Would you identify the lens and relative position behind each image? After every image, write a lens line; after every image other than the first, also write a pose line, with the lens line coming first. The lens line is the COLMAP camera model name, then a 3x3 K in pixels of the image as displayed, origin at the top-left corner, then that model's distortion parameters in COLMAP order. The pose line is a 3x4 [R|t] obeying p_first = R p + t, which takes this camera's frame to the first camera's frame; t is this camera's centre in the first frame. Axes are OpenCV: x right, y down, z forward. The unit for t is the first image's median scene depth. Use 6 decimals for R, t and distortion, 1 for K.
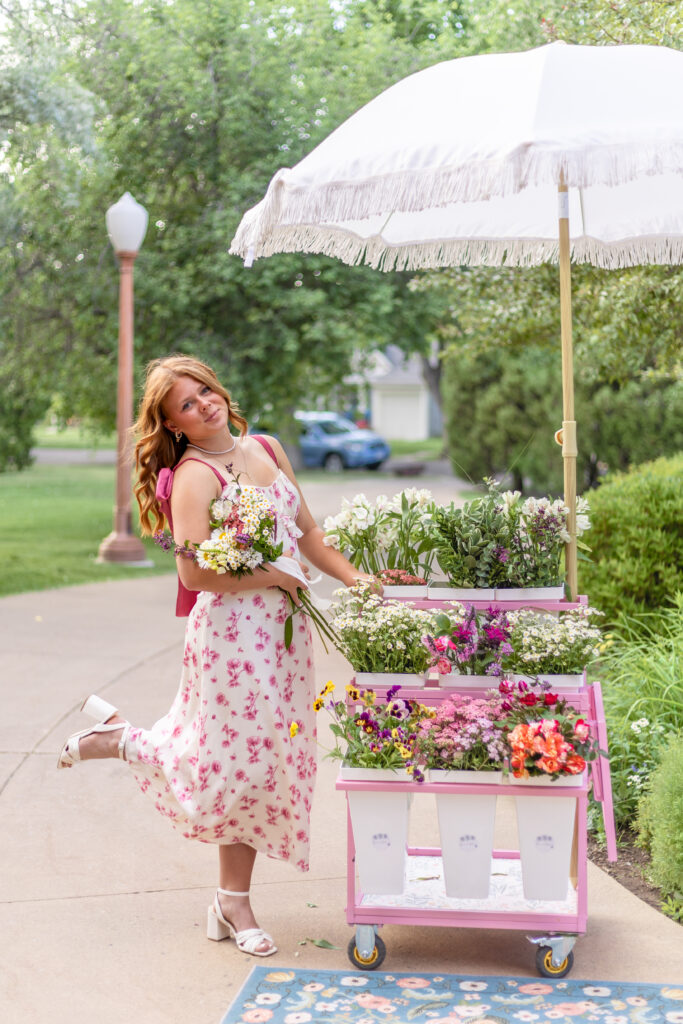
lens RADIAL K [[1731.4, 0, 341.5], [0, 1731.4, 512.0], [0, 0, 1]] dist [-0.001031, 0.171155]
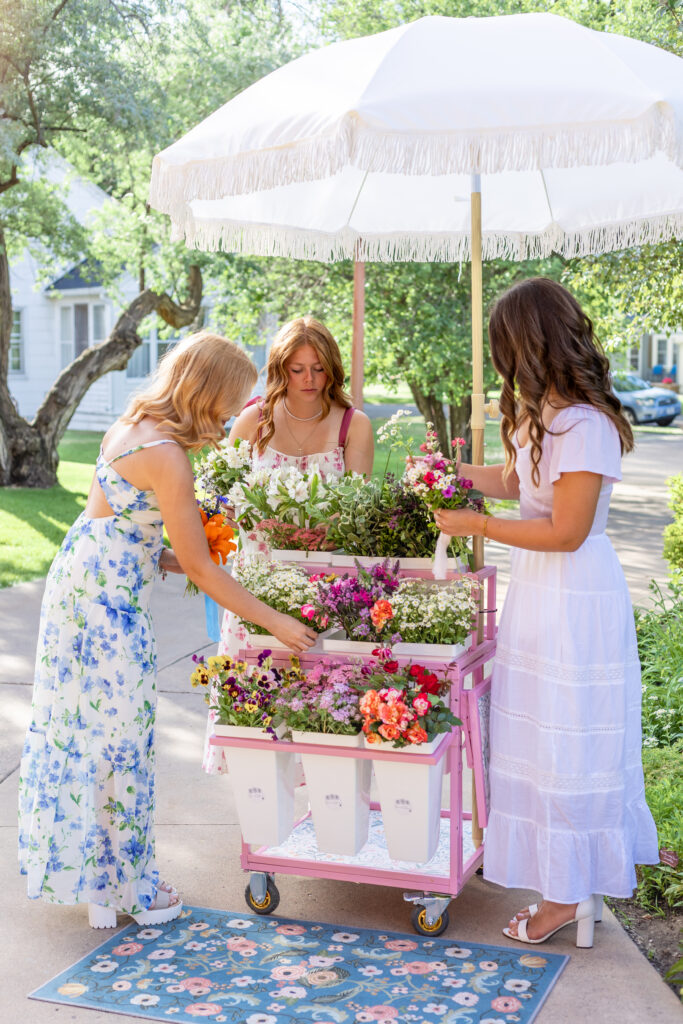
lens RADIAL K [[1614.3, 0, 320.4], [0, 1614.3, 530.1], [0, 0, 1]] dist [0.013428, 0.088412]
pose [[0.969797, 0.023586, -0.242769, 0.280817], [-0.013021, 0.998901, 0.045032, -0.014562], [0.243564, -0.040511, 0.969038, 0.060925]]
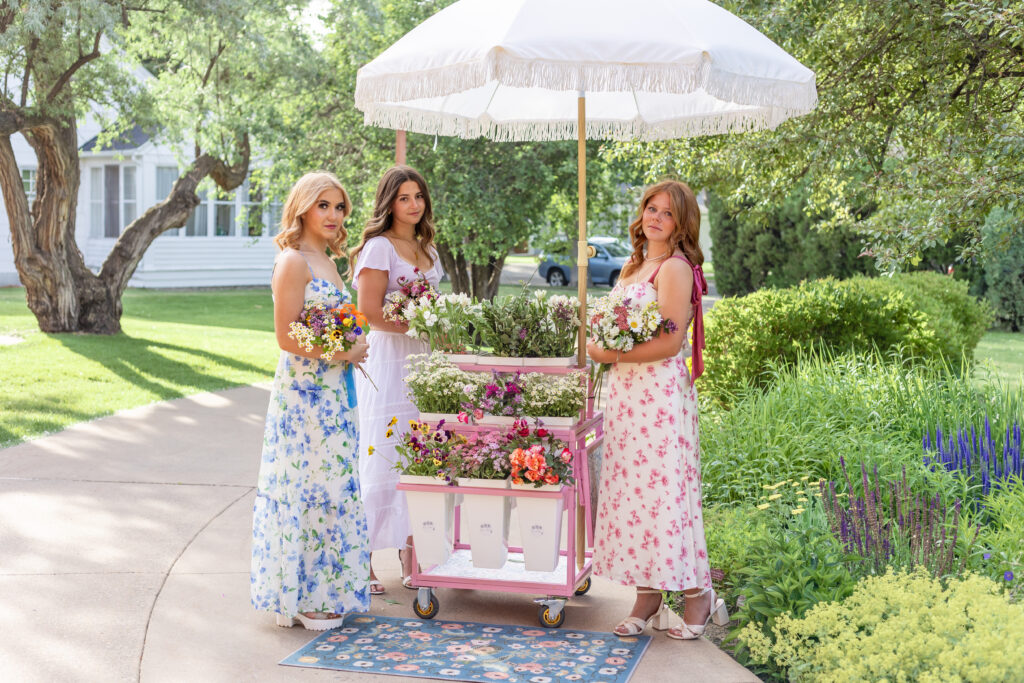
lens RADIAL K [[1646.3, 0, 486.9], [0, 1646.3, 364.6], [0, 0, 1]] dist [0.018770, -0.036209]
pose [[0.991855, 0.023594, -0.125164, 0.229687], [-0.021031, 0.999542, 0.021756, 0.020974], [0.125620, -0.018946, 0.991897, -0.349348]]
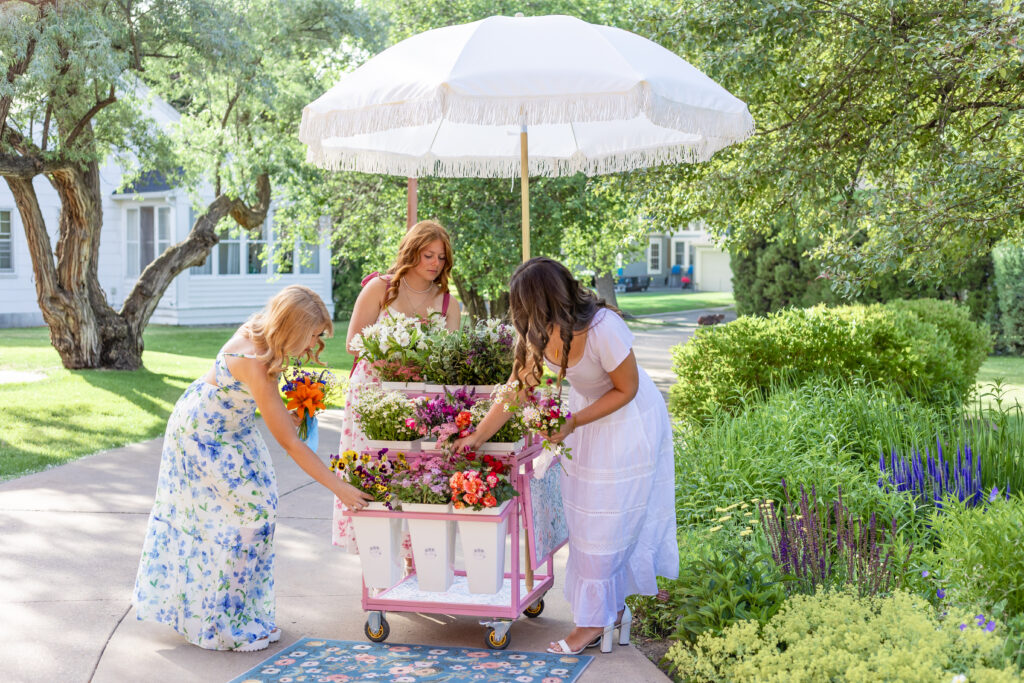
lens RADIAL K [[1614.3, 0, 512.0], [0, 1614.3, 341.5], [0, 0, 1]] dist [0.013428, 0.088412]
pose [[0.989207, 0.006249, -0.146393, 0.325919], [-0.008176, 0.999888, -0.012567, 0.024060], [0.146298, 0.013628, 0.989147, -0.346568]]
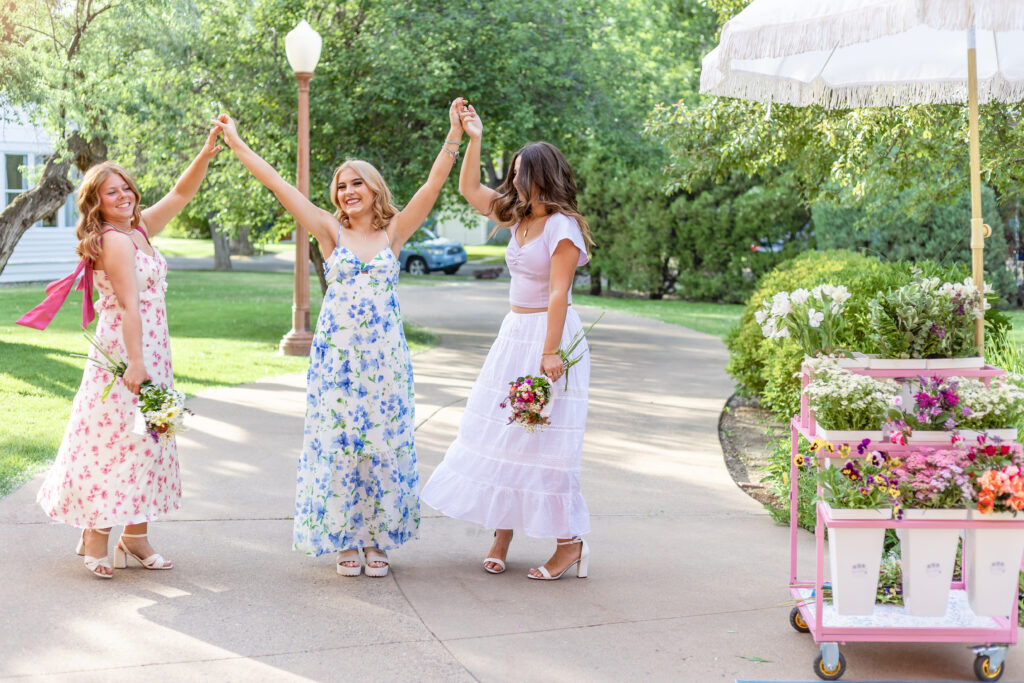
lens RADIAL K [[1610.8, 0, 474.6], [0, 1610.8, 340.9], [0, 0, 1]] dist [0.034355, 0.101539]
pose [[0.995438, -0.010919, 0.094787, -0.328122], [0.009402, 0.999821, 0.016432, 0.010264], [-0.094950, -0.015466, 0.995362, -0.080288]]
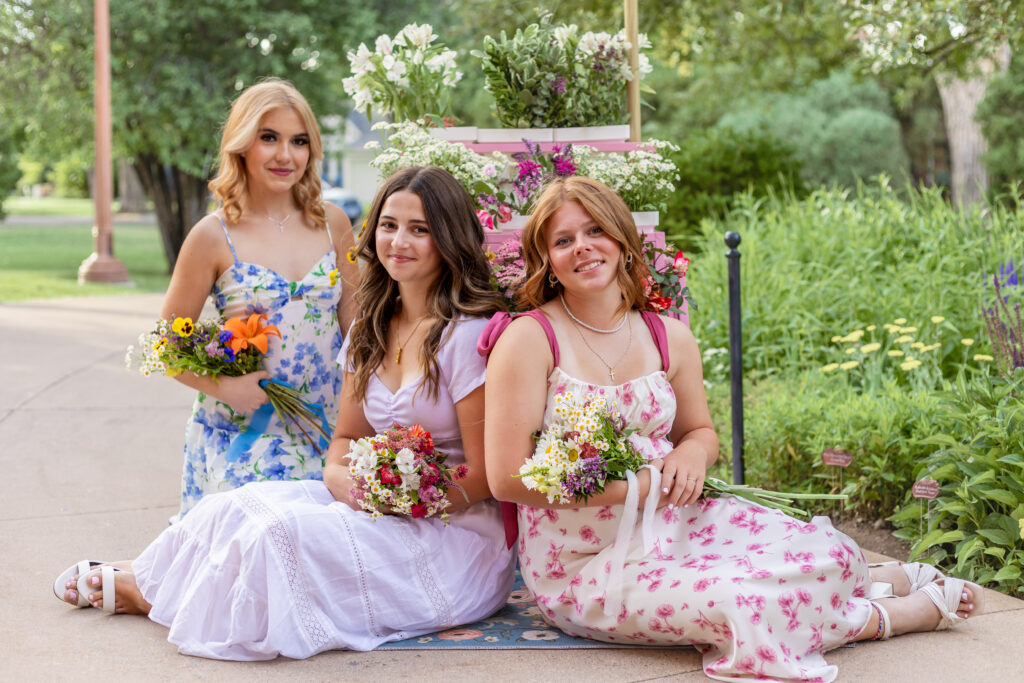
lens RADIAL K [[1614.3, 0, 512.0], [0, 1614.3, 341.5], [0, 0, 1]] dist [0.013428, 0.088412]
pose [[0.991798, -0.021161, 0.126051, -0.039467], [0.018822, 0.999628, 0.019717, 0.137193], [-0.126422, -0.017182, 0.991828, 0.177044]]
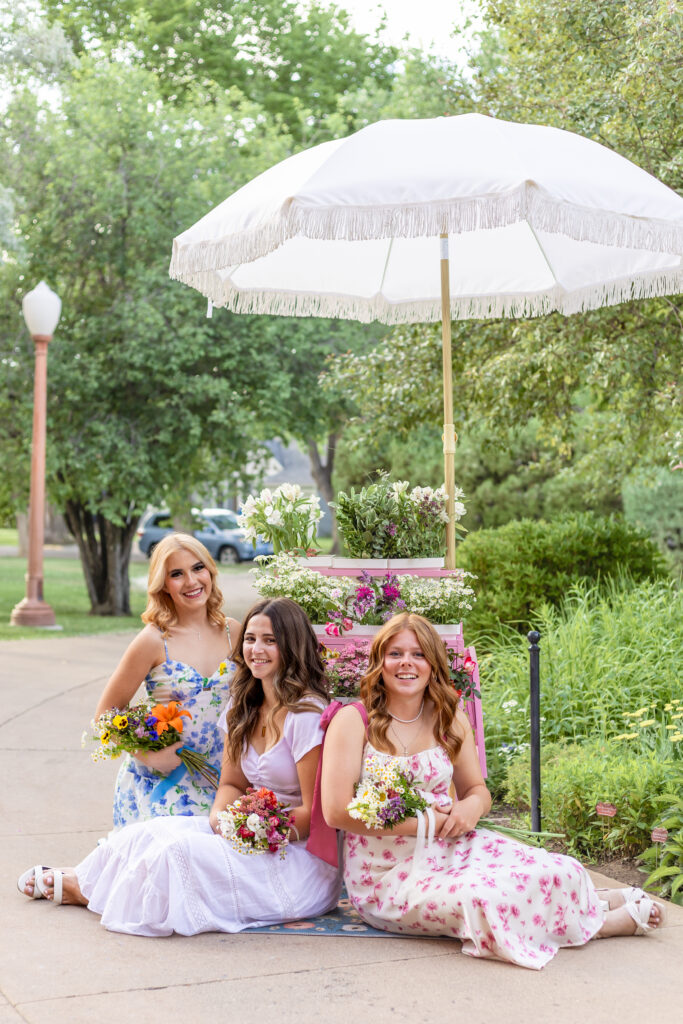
lens RADIAL K [[1734.7, 0, 320.1], [0, 1734.7, 541.3], [0, 0, 1]] dist [0.035132, 0.043726]
pose [[0.998580, 0.007137, 0.052798, -0.022993], [-0.004250, 0.998499, -0.054609, 0.098483], [-0.053109, 0.054307, 0.997111, -0.210828]]
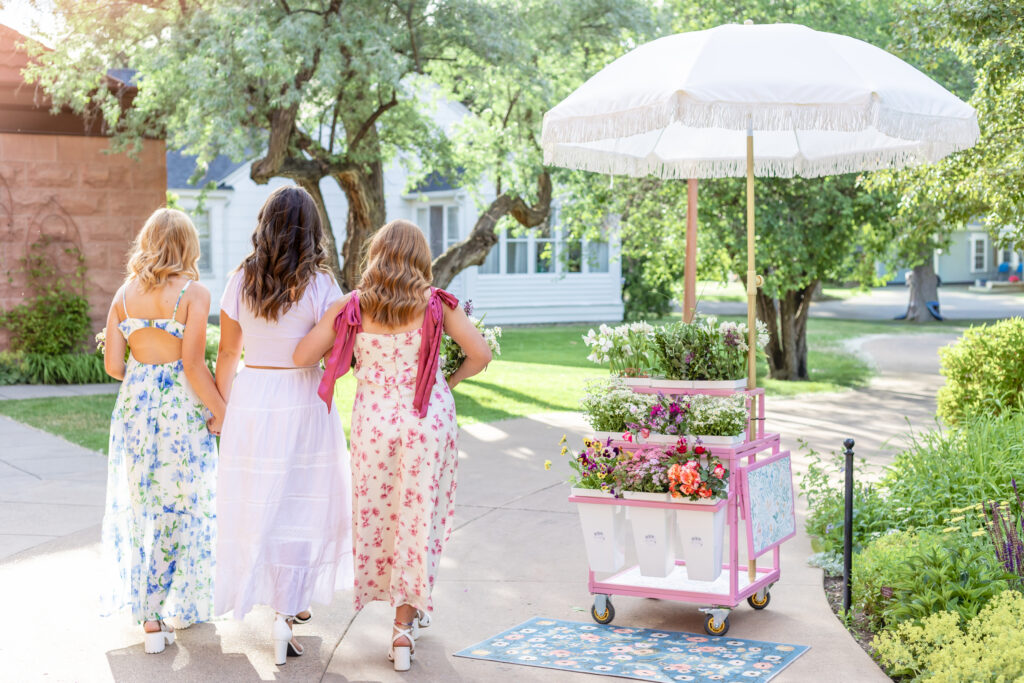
lens RADIAL K [[1731.4, 0, 452.9], [0, 1731.4, 319.9], [0, 0, 1]] dist [-0.001031, 0.171155]
pose [[0.932375, 0.009190, -0.361376, 0.442965], [-0.019167, 0.999527, -0.024036, 0.031220], [0.360984, 0.029337, 0.932110, -0.498189]]
